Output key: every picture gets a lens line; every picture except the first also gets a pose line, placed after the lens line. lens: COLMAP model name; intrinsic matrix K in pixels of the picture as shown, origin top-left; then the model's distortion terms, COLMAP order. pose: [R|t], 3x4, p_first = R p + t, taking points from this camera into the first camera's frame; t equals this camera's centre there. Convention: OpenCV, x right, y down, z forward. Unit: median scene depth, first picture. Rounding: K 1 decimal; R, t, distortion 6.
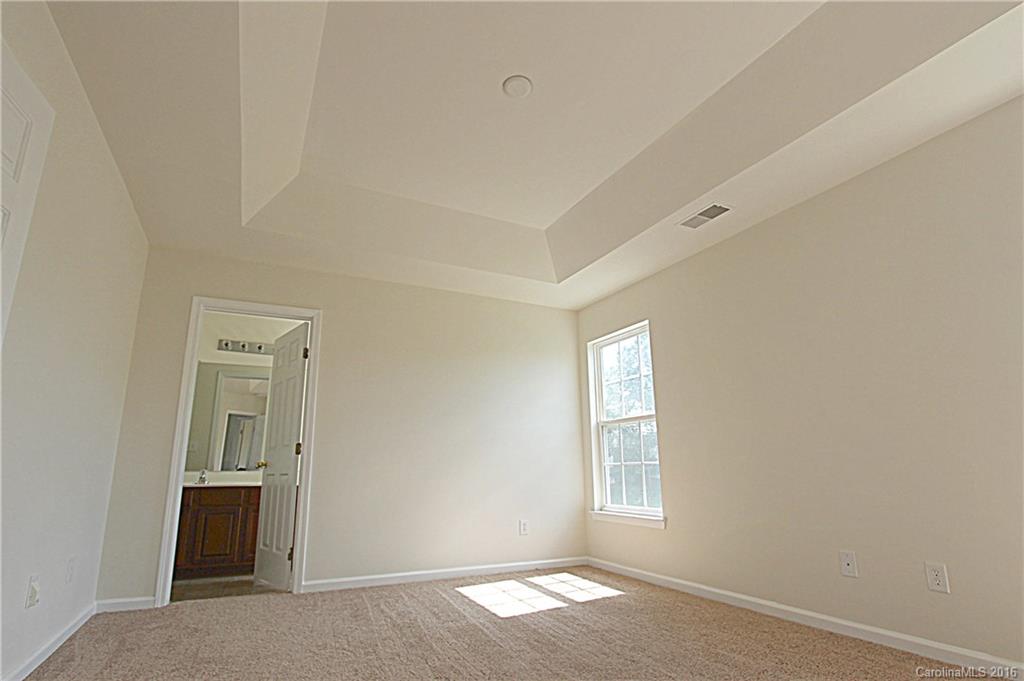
lens RADIAL K [[513.5, 0, 506.8], [0, 513.5, 341.8], [0, 0, 1]] dist [-0.030781, 0.008019]
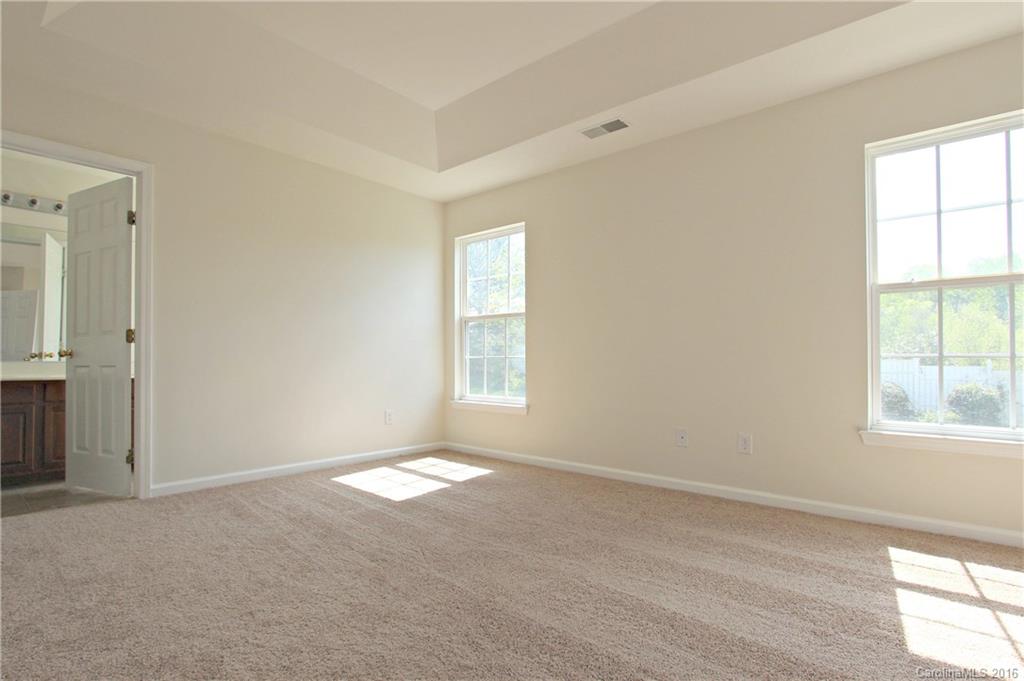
lens RADIAL K [[513.5, 0, 506.8], [0, 513.5, 341.8], [0, 0, 1]] dist [-0.030781, 0.008019]
pose [[0.922003, 0.022747, 0.386514, -0.169820], [-0.101834, 0.977372, 0.185400, 0.006551], [-0.373550, -0.210300, 0.903457, 0.035036]]
